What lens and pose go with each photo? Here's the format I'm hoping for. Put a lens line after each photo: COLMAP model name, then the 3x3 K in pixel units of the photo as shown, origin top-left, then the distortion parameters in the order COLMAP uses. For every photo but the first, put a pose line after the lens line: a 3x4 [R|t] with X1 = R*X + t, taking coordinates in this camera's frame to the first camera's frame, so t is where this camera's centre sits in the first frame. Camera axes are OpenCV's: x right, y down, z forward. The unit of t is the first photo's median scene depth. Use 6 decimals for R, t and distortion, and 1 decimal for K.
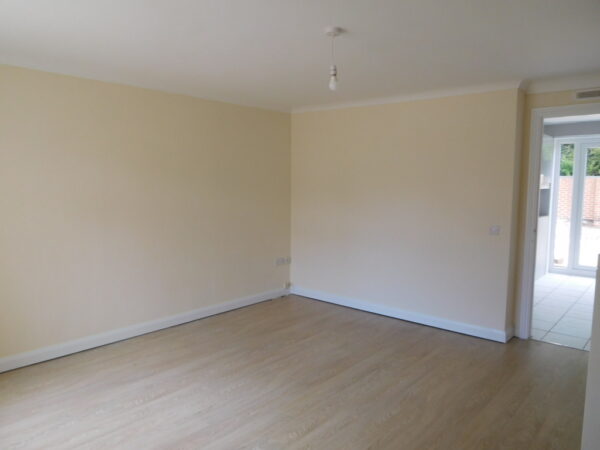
lens RADIAL K [[440.9, 0, 300.0], [0, 440.9, 225.0], [0, 0, 1]] dist [-0.006687, -0.000004]
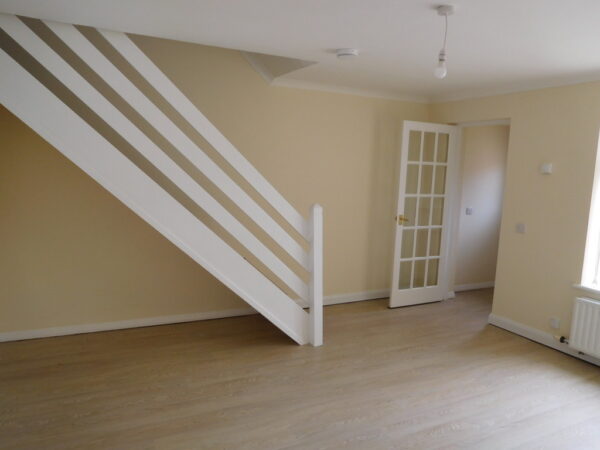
lens RADIAL K [[440.9, 0, 300.0], [0, 440.9, 225.0], [0, 0, 1]] dist [-0.006687, -0.000004]
pose [[-0.918056, -0.080119, 0.388272, -0.038422], [-0.001545, 0.980083, 0.198584, -0.166538], [-0.396449, 0.181712, -0.899894, 1.723644]]
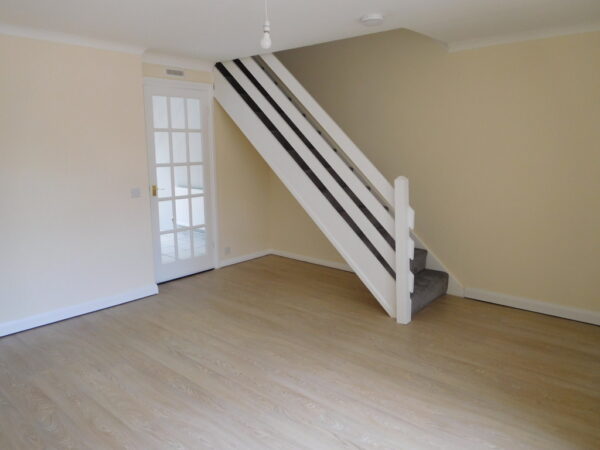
lens RADIAL K [[440.9, 0, 300.0], [0, 440.9, 225.0], [0, 0, 1]] dist [-0.006687, -0.000004]
pose [[0.007849, -0.188554, 0.982031, -0.800891], [0.092942, 0.977948, 0.187027, -0.099168], [-0.995641, 0.089804, 0.025200, 0.833369]]
